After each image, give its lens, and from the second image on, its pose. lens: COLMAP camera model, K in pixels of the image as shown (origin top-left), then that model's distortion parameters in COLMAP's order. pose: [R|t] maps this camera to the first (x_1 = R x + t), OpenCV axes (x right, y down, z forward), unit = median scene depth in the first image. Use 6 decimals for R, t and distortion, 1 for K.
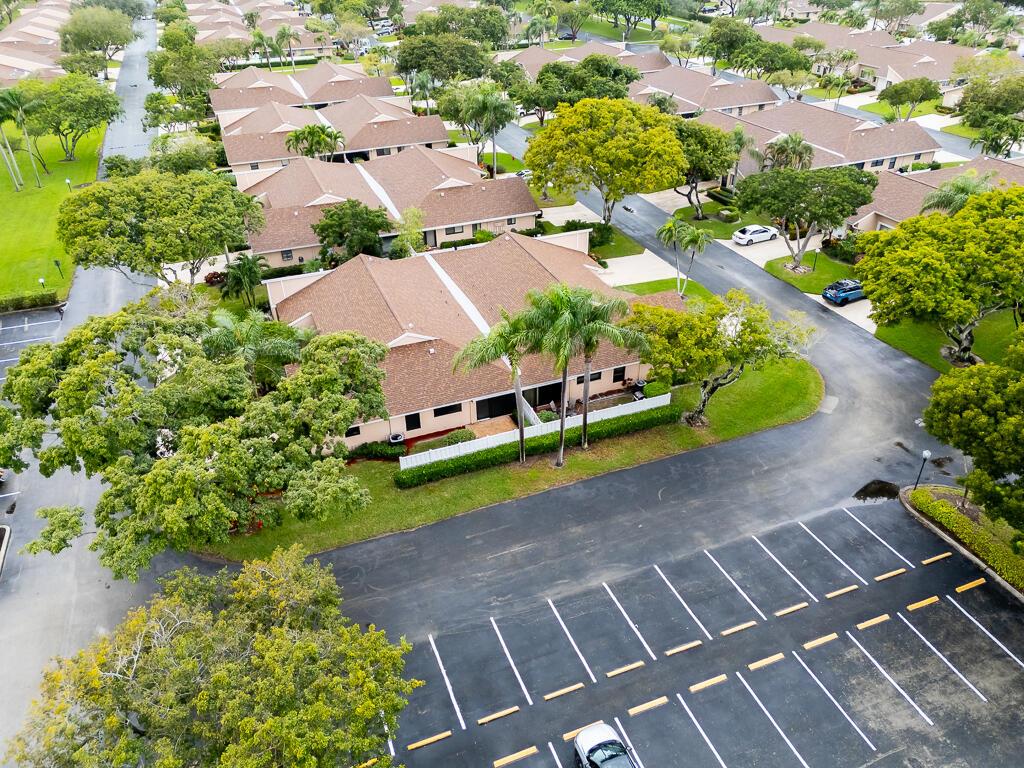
lens RADIAL K [[746.1, 0, 512.0], [0, 746.1, 384.0], [0, 0, 1]] dist [0.065679, -0.057135]
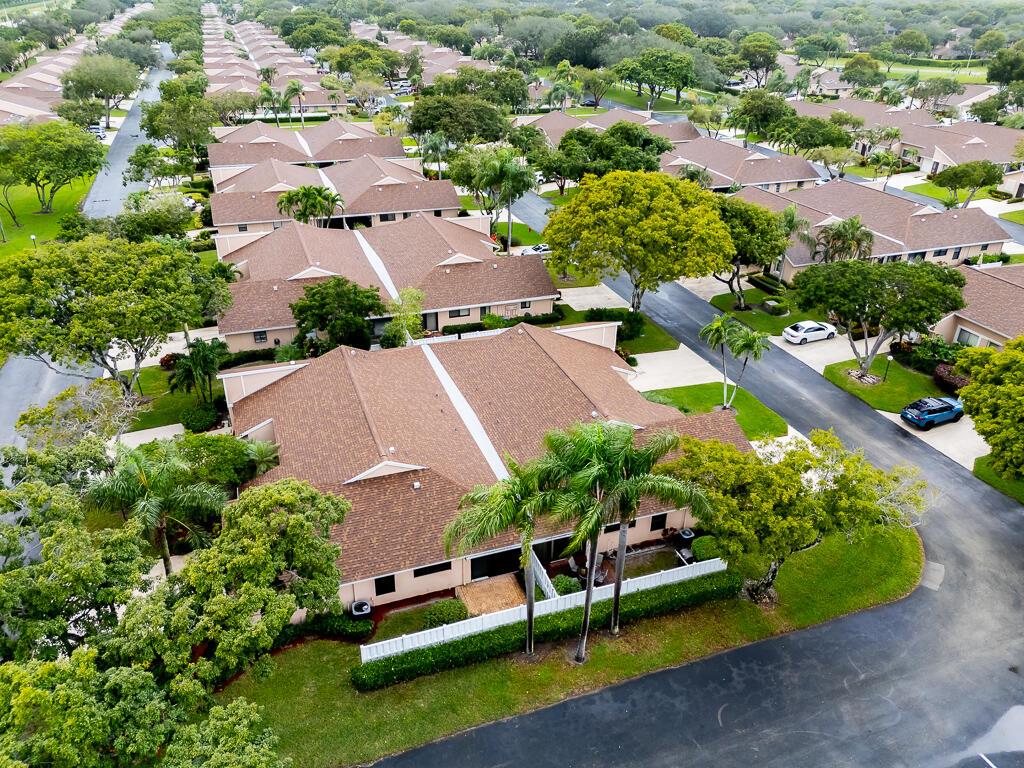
lens RADIAL K [[746.1, 0, 512.0], [0, 746.1, 384.0], [0, 0, 1]] dist [0.065679, -0.057135]
pose [[0.999094, 0.041384, -0.009890, -0.004330], [-0.041998, 0.996428, -0.073257, -0.064030], [0.006823, 0.073606, 0.997264, 0.150332]]
